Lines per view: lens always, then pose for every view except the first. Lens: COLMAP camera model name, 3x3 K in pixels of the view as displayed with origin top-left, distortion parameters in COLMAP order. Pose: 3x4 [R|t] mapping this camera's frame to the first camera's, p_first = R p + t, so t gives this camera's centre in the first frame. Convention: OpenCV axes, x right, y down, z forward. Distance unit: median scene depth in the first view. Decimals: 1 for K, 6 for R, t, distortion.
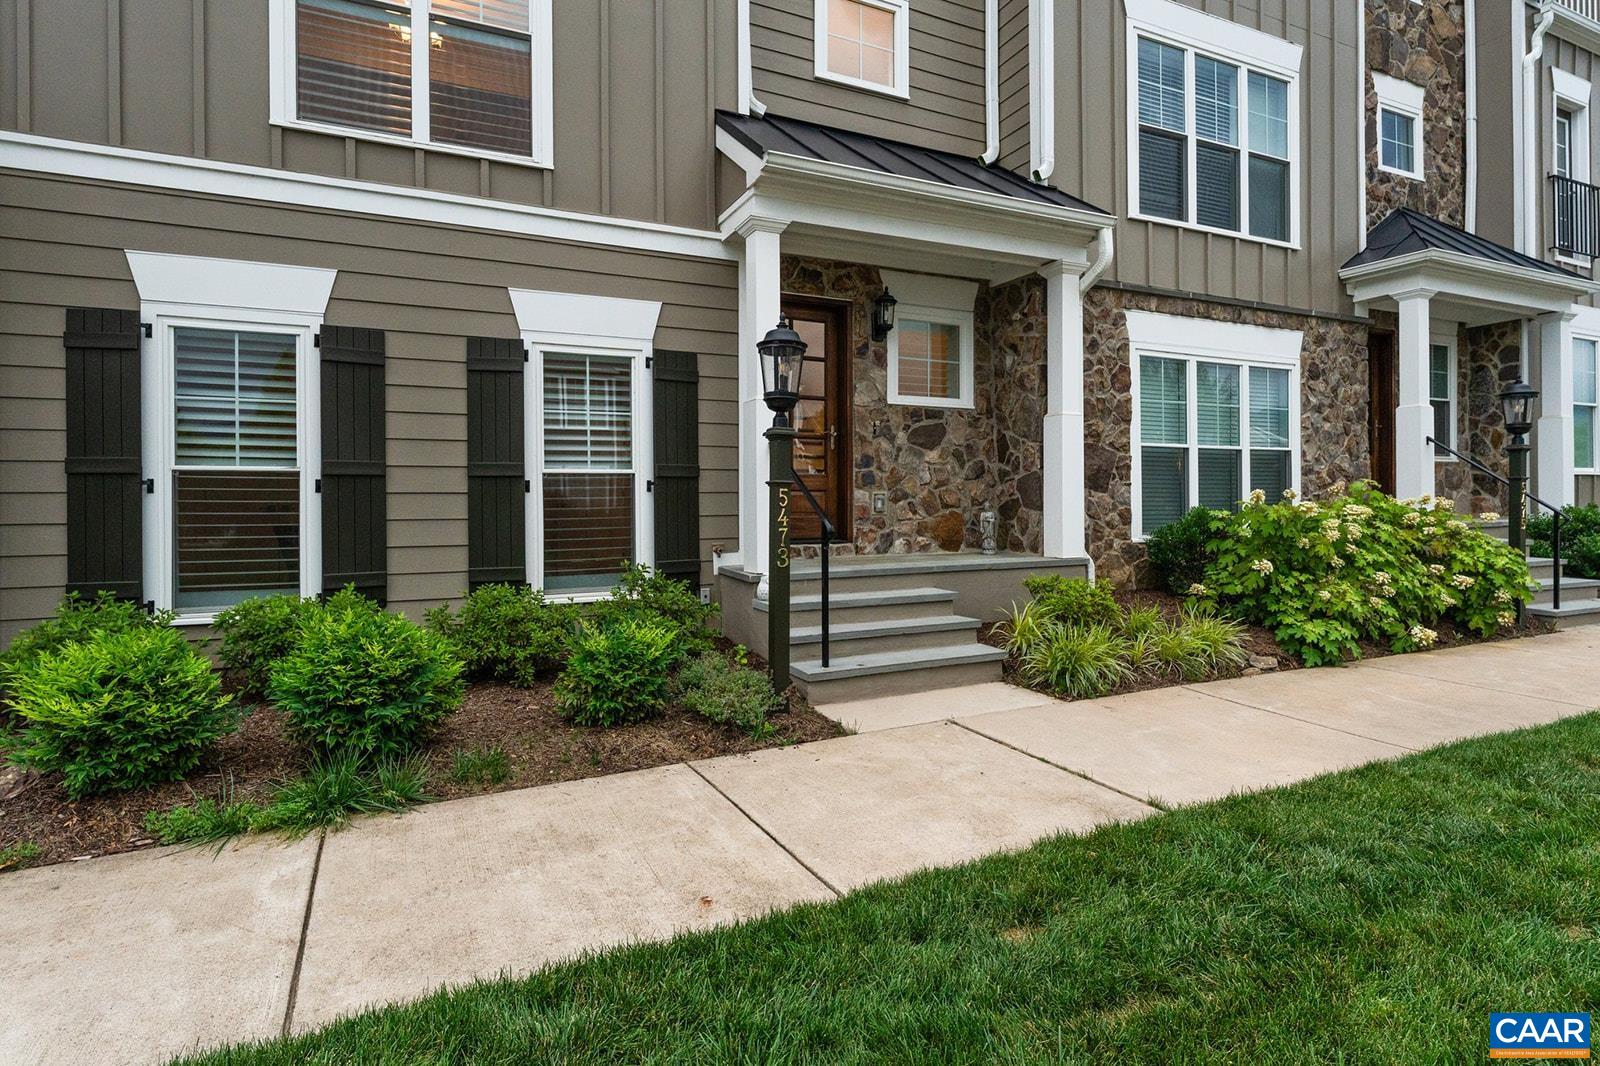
lens RADIAL K [[808.0, 0, 783.4], [0, 808.0, 503.4], [0, 0, 1]] dist [-0.003486, 0.000857]
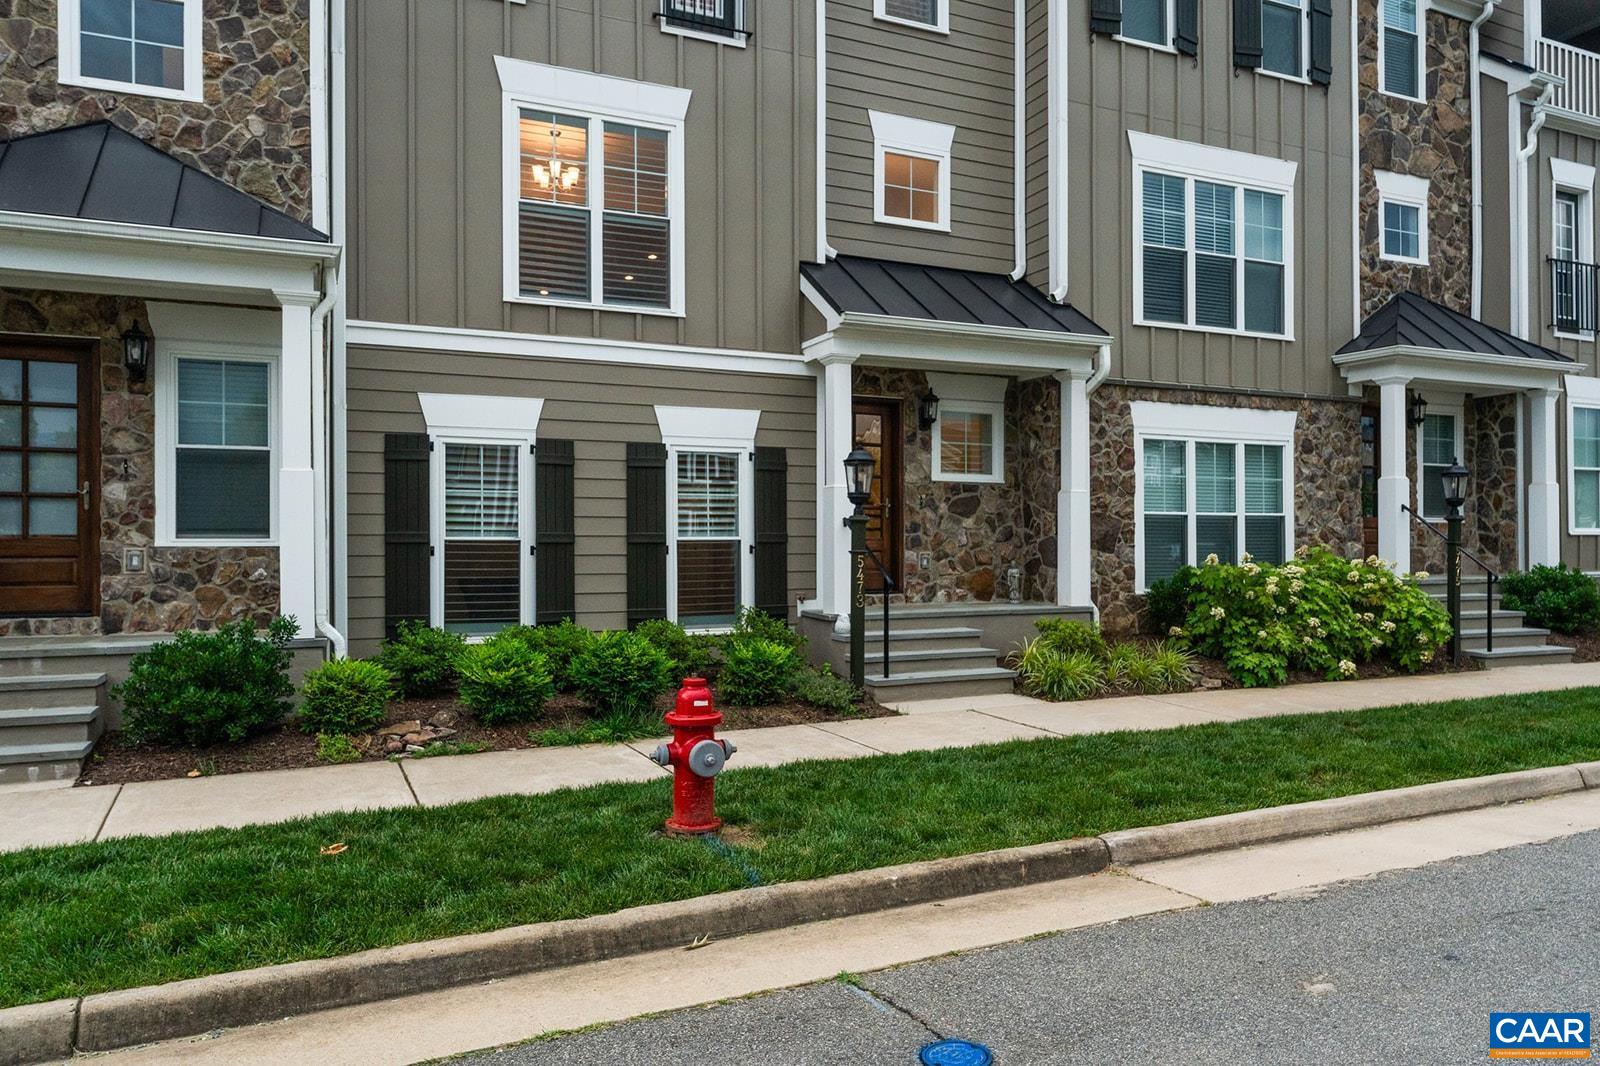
lens RADIAL K [[1080.4, 0, 785.4], [0, 1080.4, 537.2], [0, 0, 1]] dist [0.001931, -0.002192]
pose [[0.999896, 0.004292, -0.013777, -0.076165], [-0.004424, 0.999945, -0.009540, -0.021927], [0.013735, 0.009600, 0.999860, -0.694482]]
